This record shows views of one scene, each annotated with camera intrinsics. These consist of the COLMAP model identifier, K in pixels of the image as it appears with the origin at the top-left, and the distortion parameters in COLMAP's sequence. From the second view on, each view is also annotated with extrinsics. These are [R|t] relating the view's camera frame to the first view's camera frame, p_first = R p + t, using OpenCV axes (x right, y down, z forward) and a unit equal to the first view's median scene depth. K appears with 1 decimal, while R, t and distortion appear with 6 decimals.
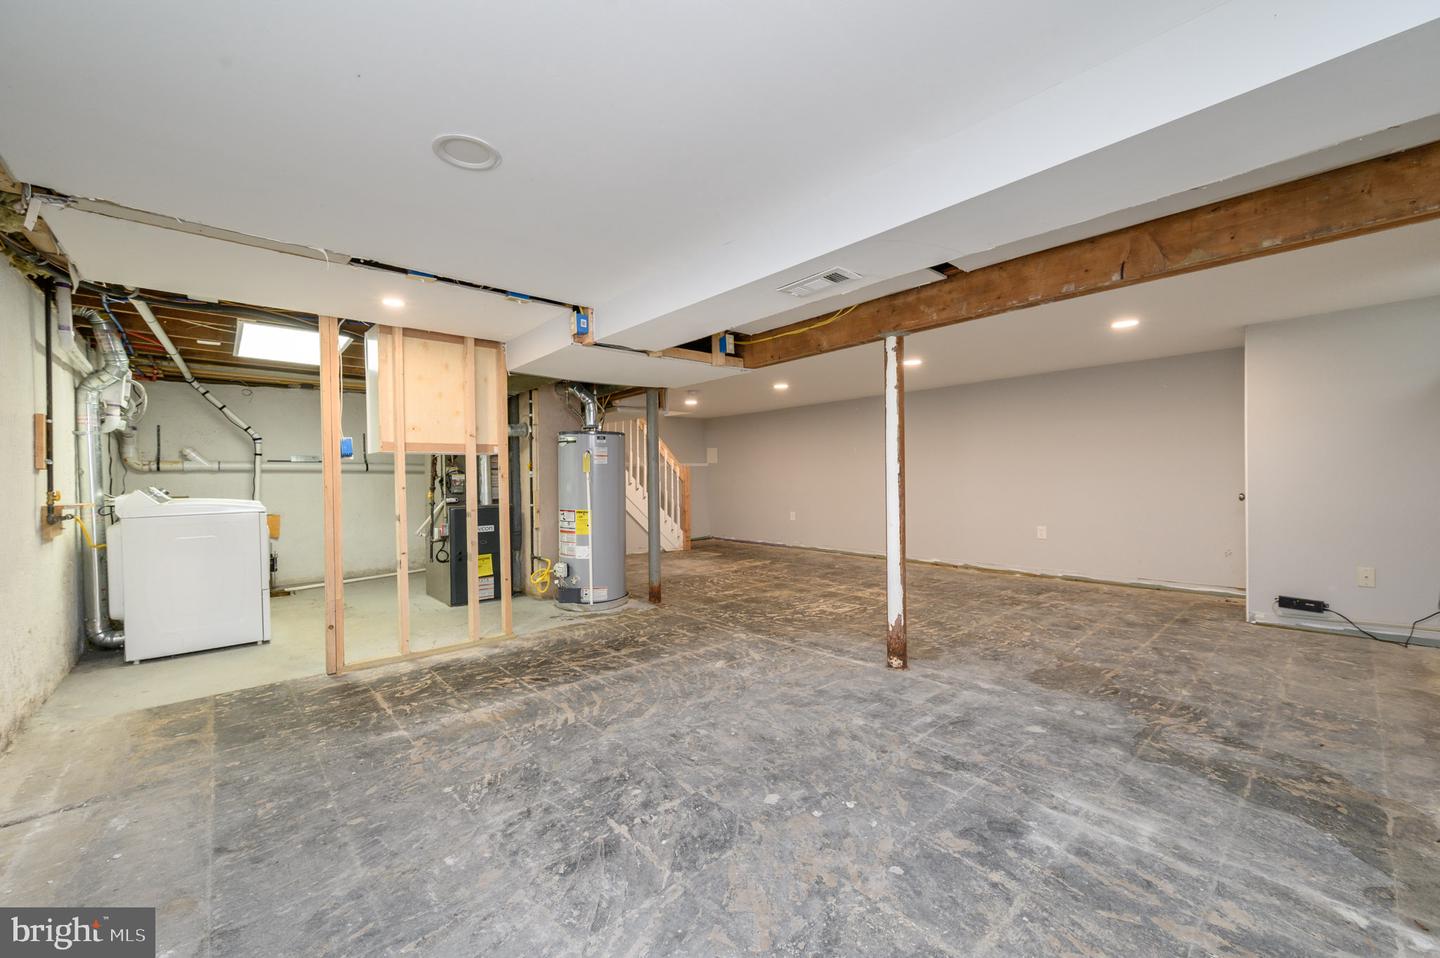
lens RADIAL K [[570.0, 0, 718.6], [0, 570.0, 481.4], [0, 0, 1]] dist [-0.004902, 0.000942]
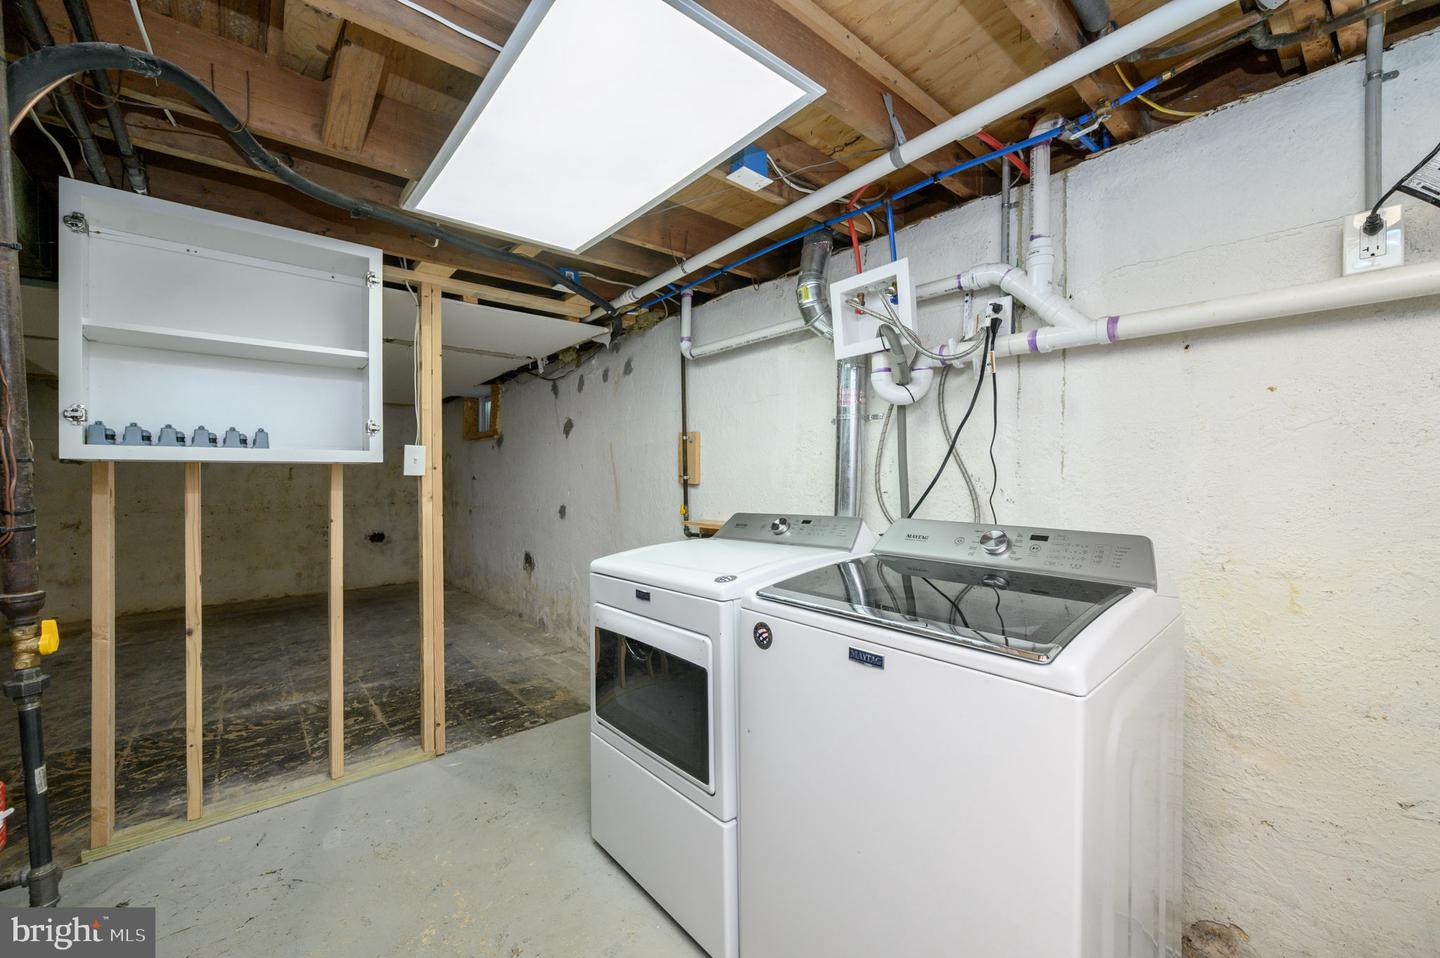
lens RADIAL K [[570.0, 0, 718.5], [0, 570.0, 478.0], [0, 0, 1]] dist [-0.004902, 0.000942]
pose [[-0.999499, 0.021642, 0.023091, -1.176005], [0.021895, 0.999702, 0.010790, -0.038926], [-0.022851, 0.011290, -0.999675, 1.901424]]
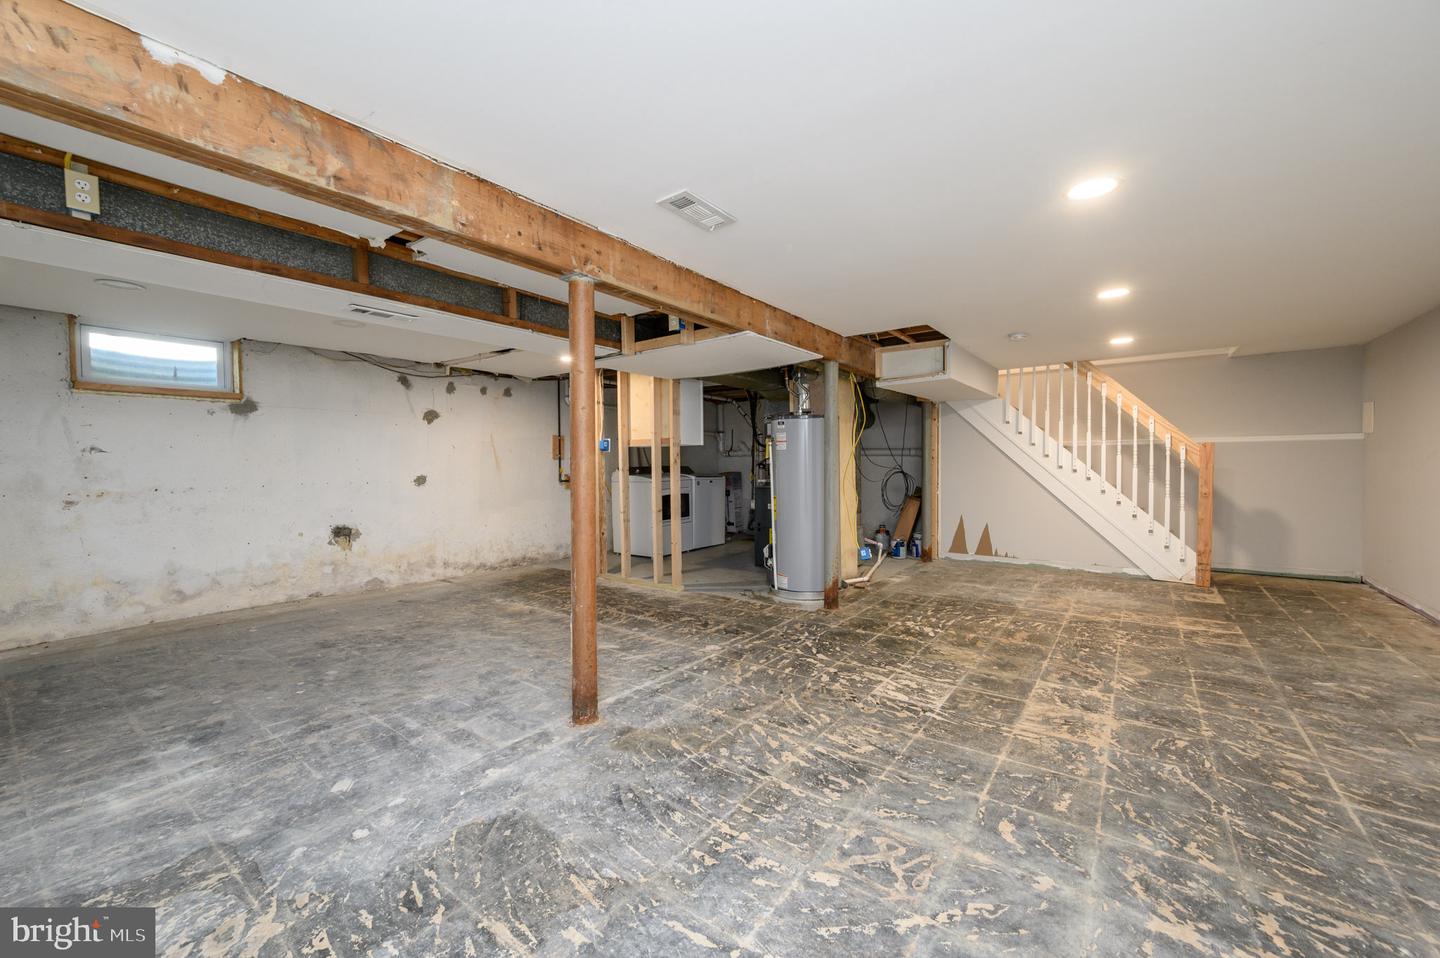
lens RADIAL K [[570.0, 0, 716.2], [0, 570.0, 473.6], [0, 0, 1]] dist [-0.004902, 0.000942]
pose [[0.198392, 0.029140, -0.979690, 1.147155], [-0.003042, 0.999571, 0.029115, -0.026792], [0.980118, -0.002796, 0.198395, 1.083259]]
